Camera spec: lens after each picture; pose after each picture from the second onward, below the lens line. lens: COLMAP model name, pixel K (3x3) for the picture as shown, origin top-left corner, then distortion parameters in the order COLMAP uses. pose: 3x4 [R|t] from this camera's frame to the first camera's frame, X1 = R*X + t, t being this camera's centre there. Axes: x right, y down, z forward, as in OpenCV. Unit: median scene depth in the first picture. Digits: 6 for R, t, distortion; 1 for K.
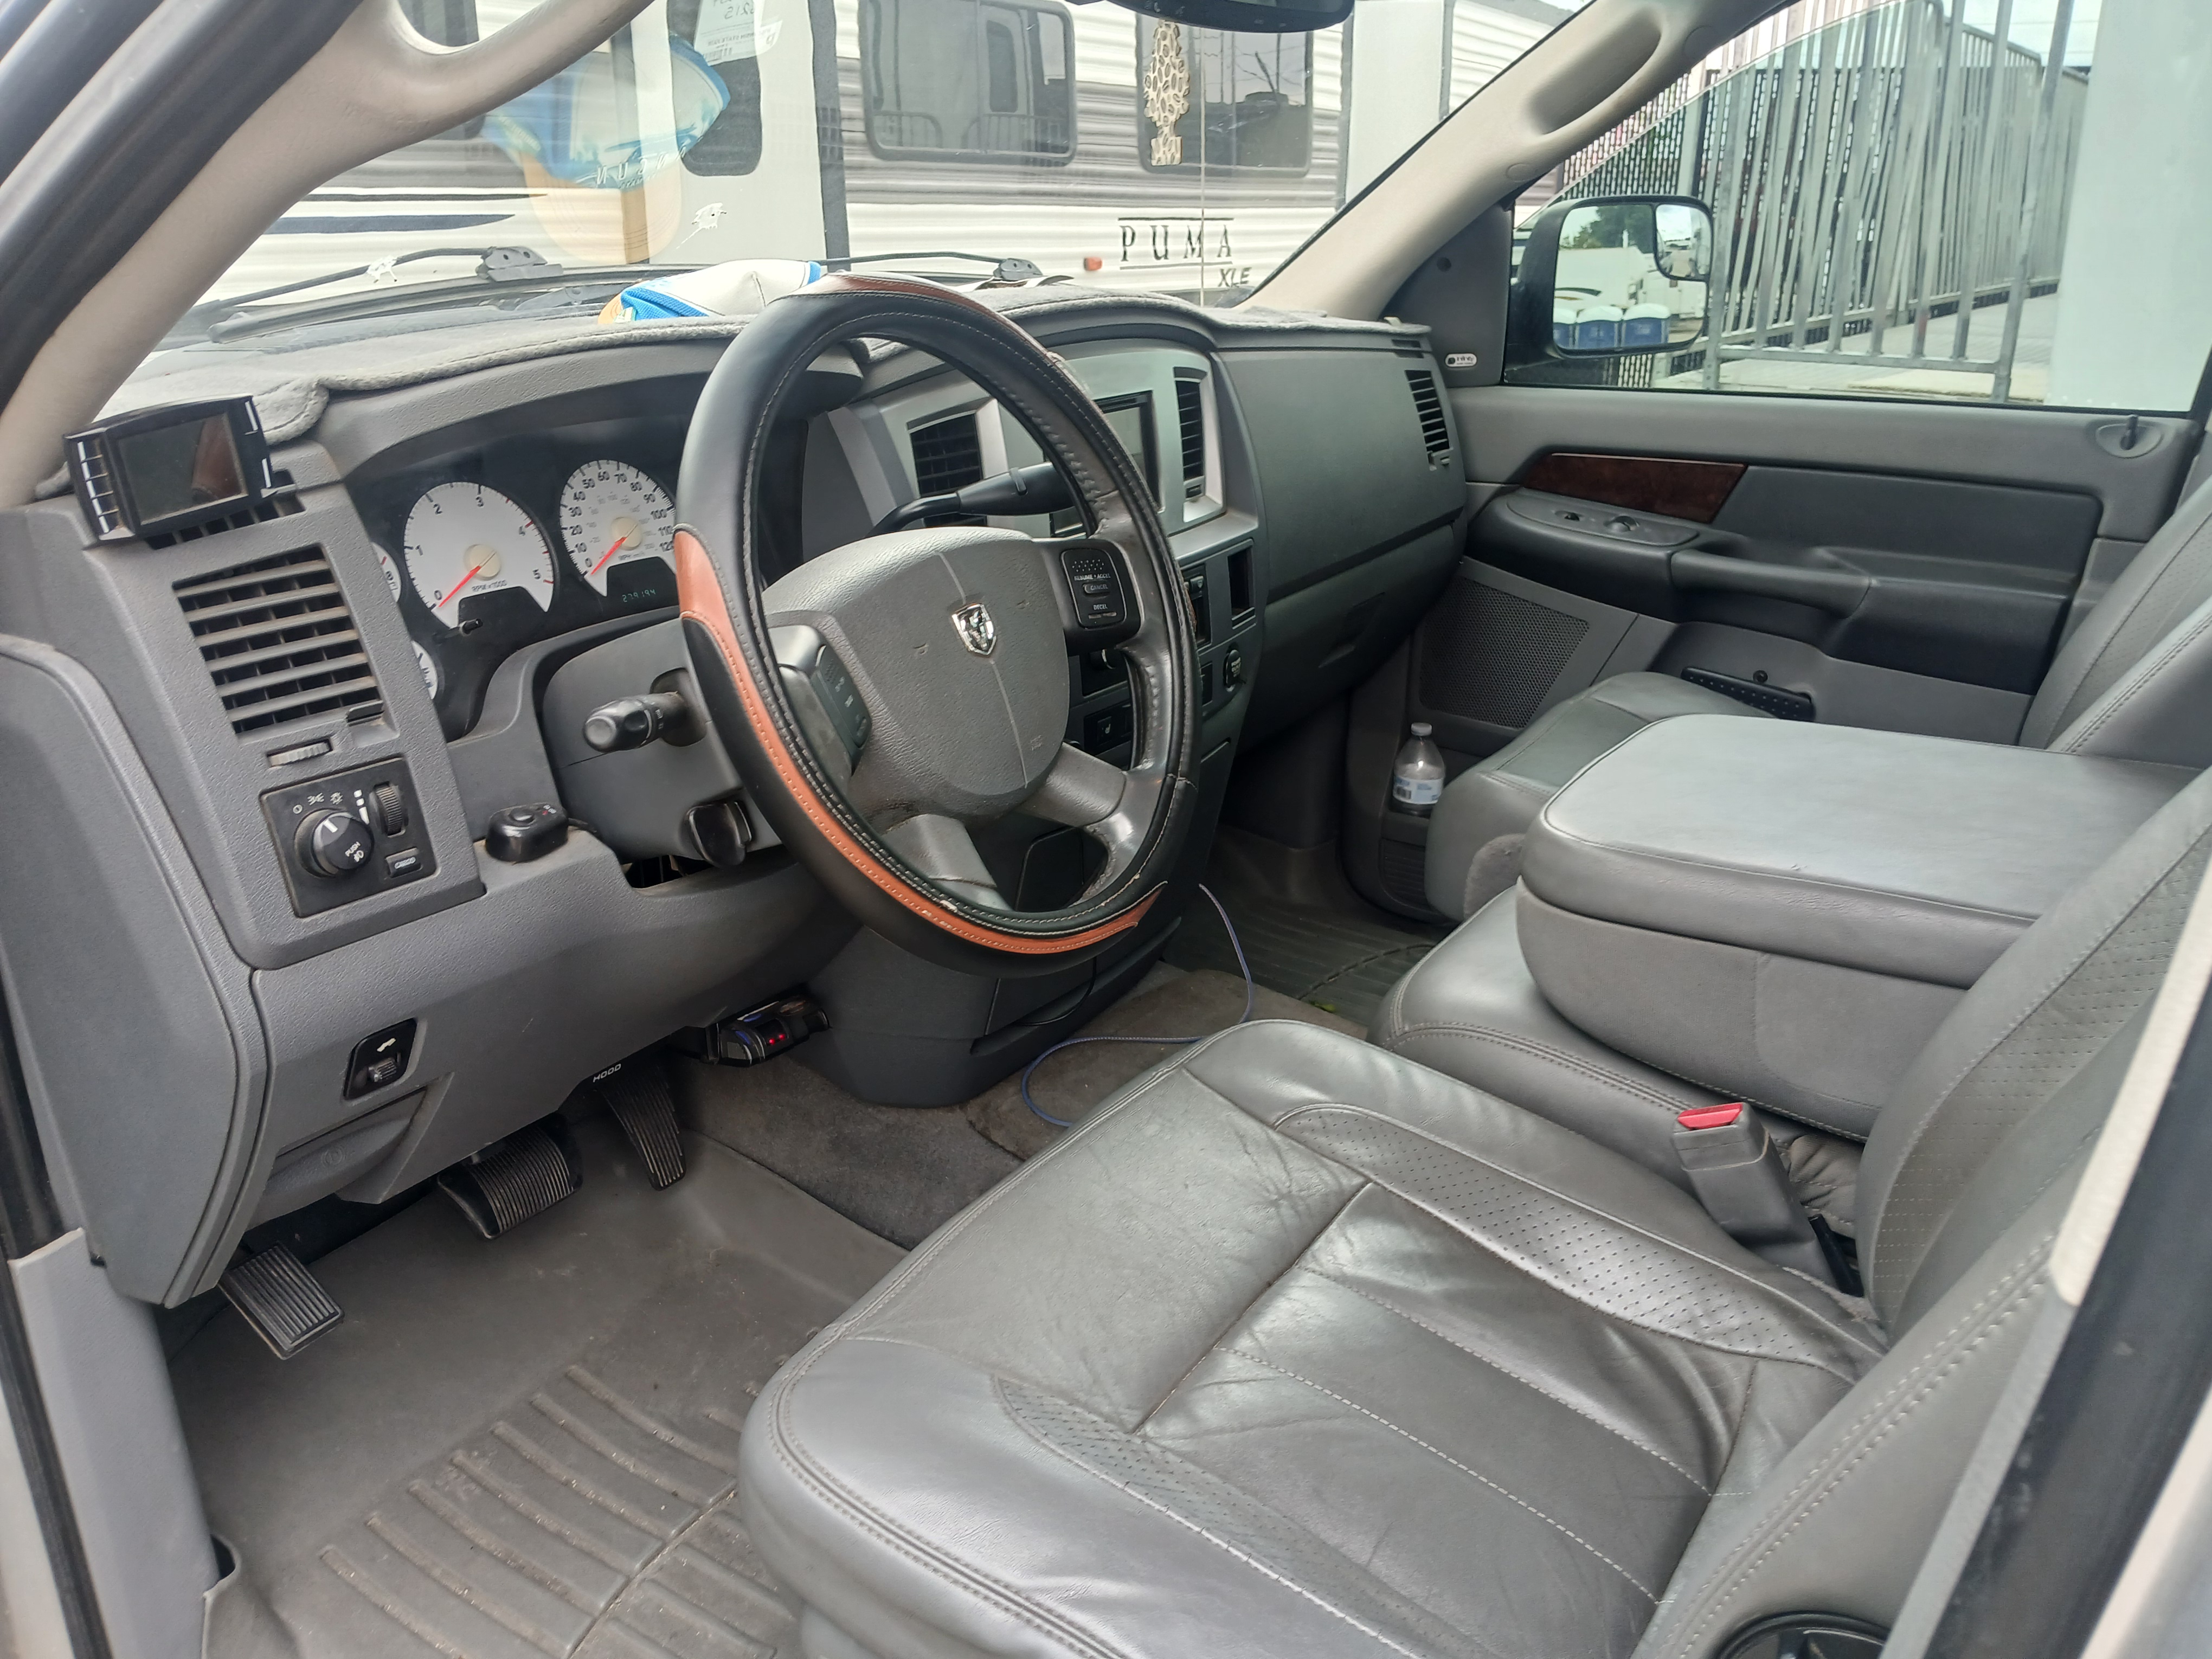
lens RADIAL K [[1720.9, 0, 1105.2], [0, 1720.9, 826.5], [0, 0, 1]] dist [-0.009515, -0.010817]
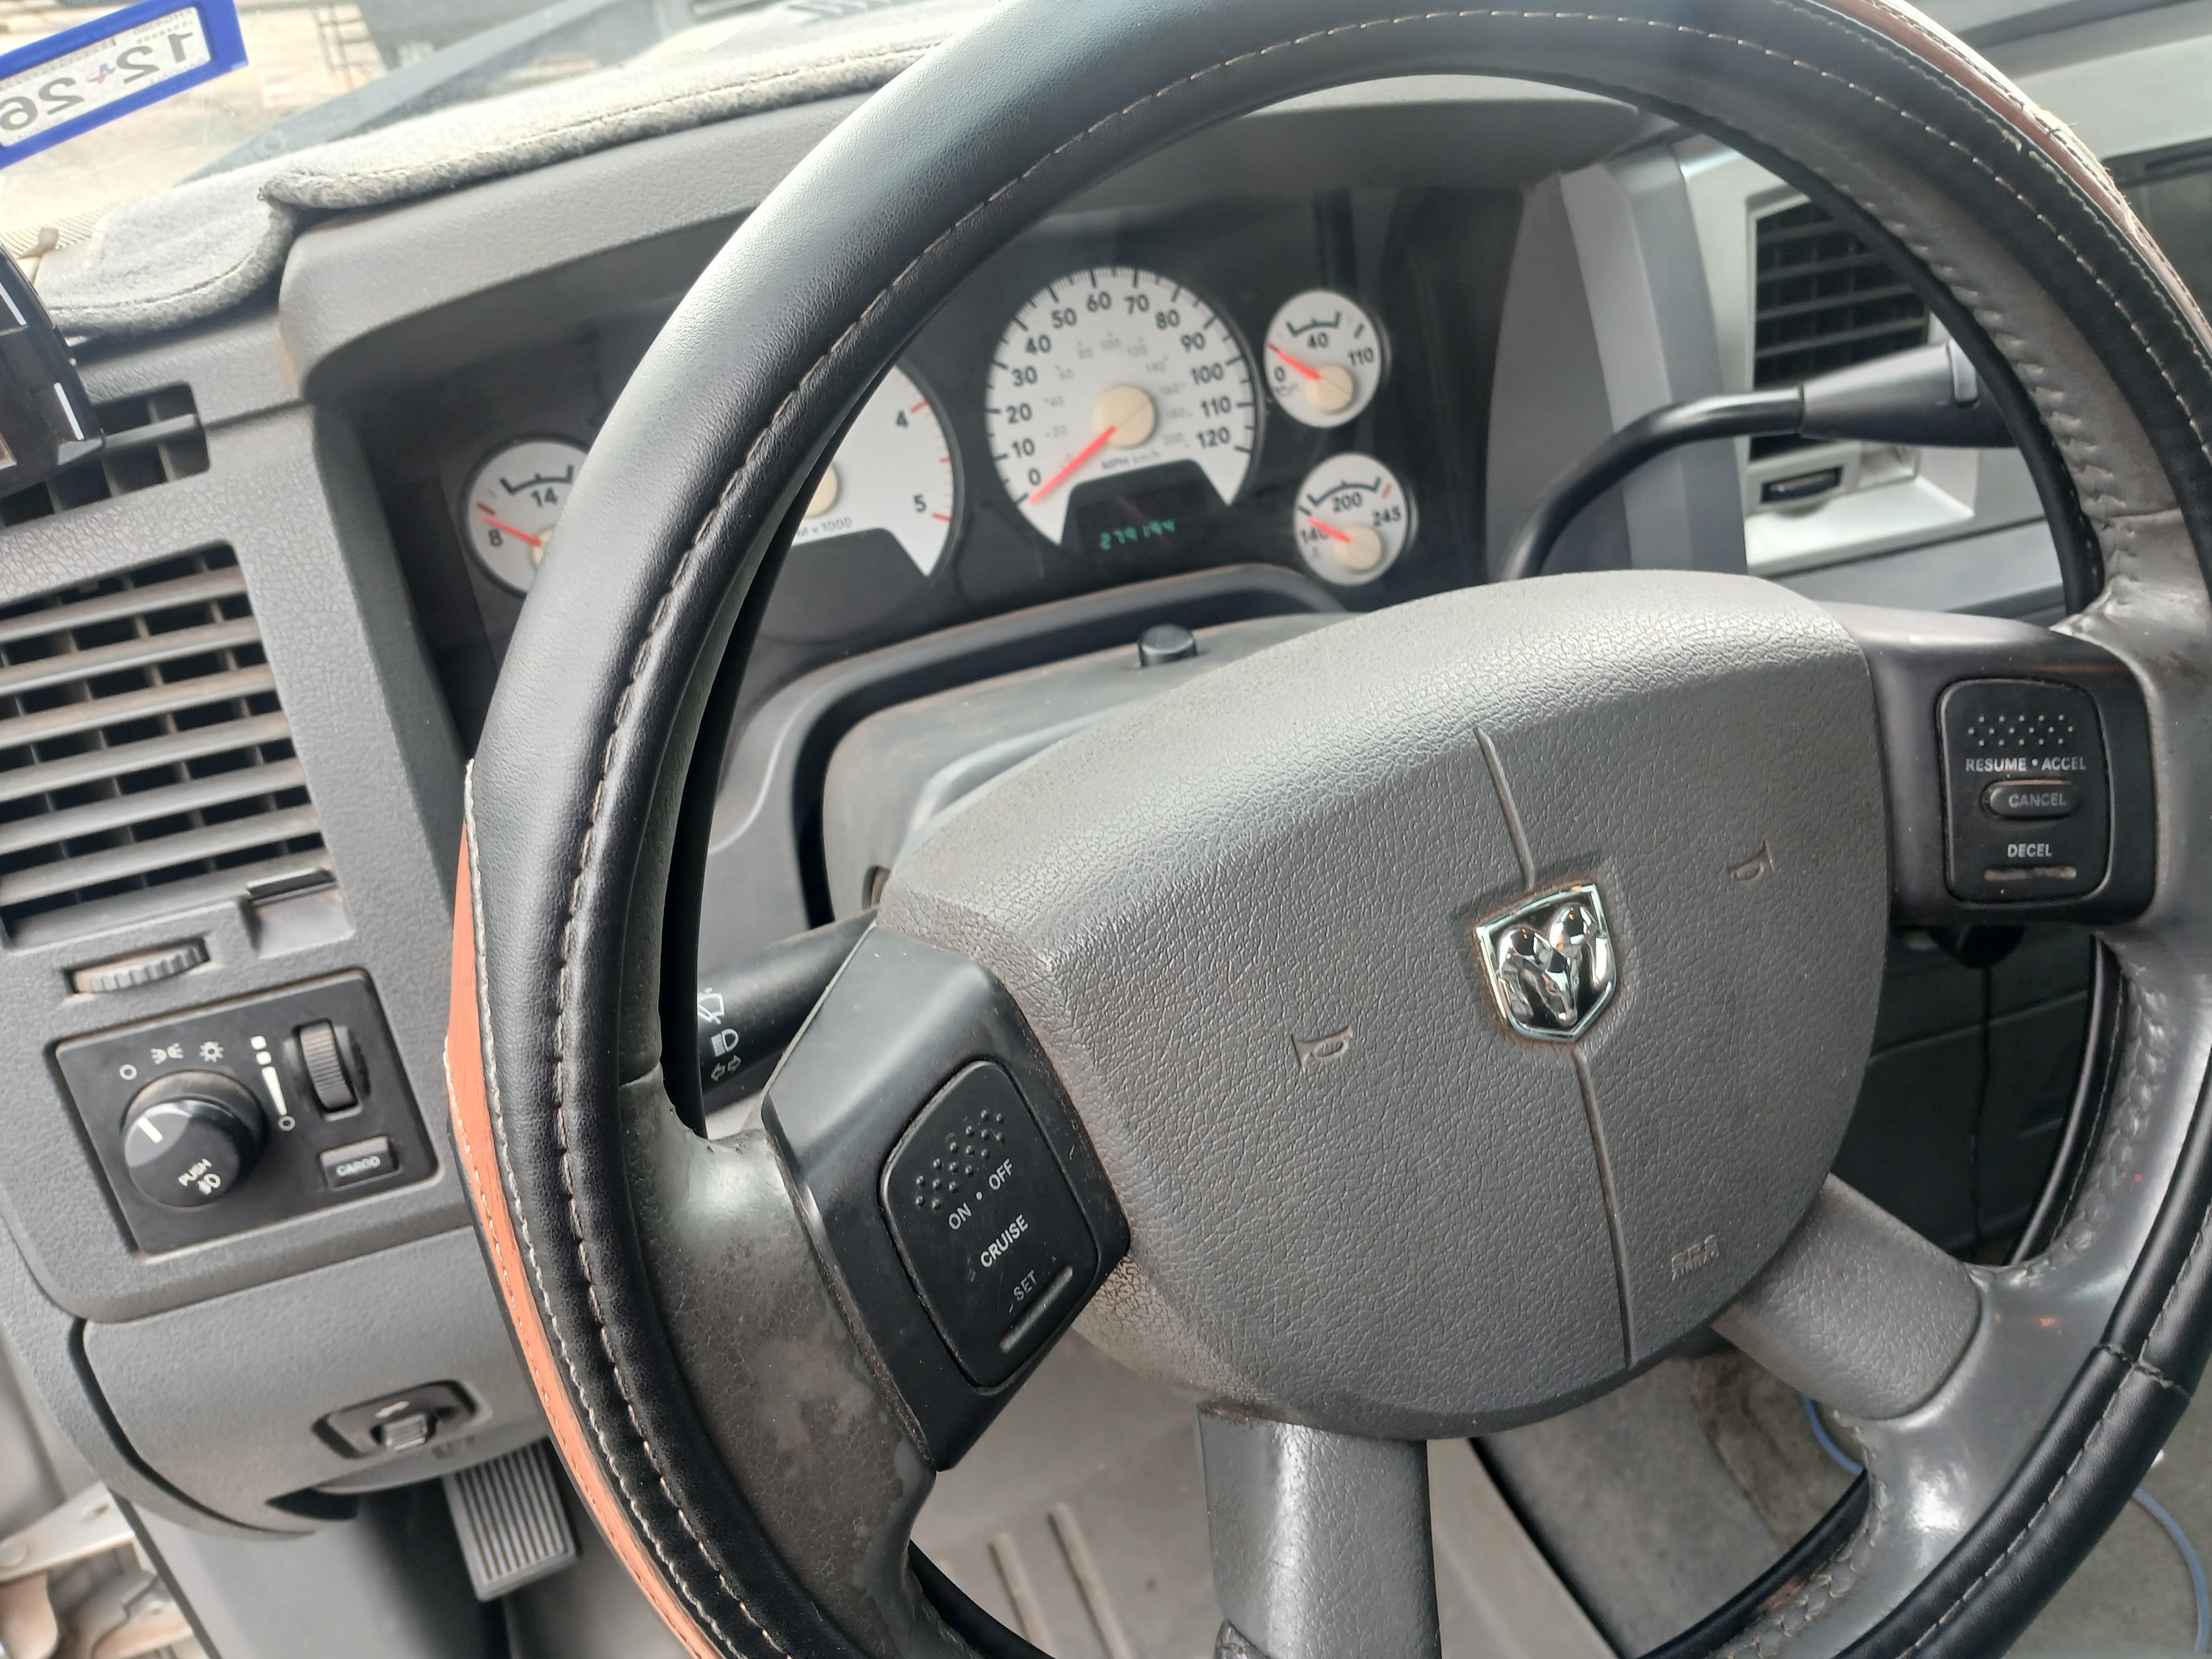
lens RADIAL K [[1720.9, 0, 1114.8], [0, 1720.9, 841.8], [0, 0, 1]] dist [-0.009515, -0.010817]
pose [[0.817921, 0.237037, -0.524231, 0.030218], [-0.114210, 0.959945, 0.255855, -0.217403], [0.563880, -0.149396, 0.812232, 0.666847]]
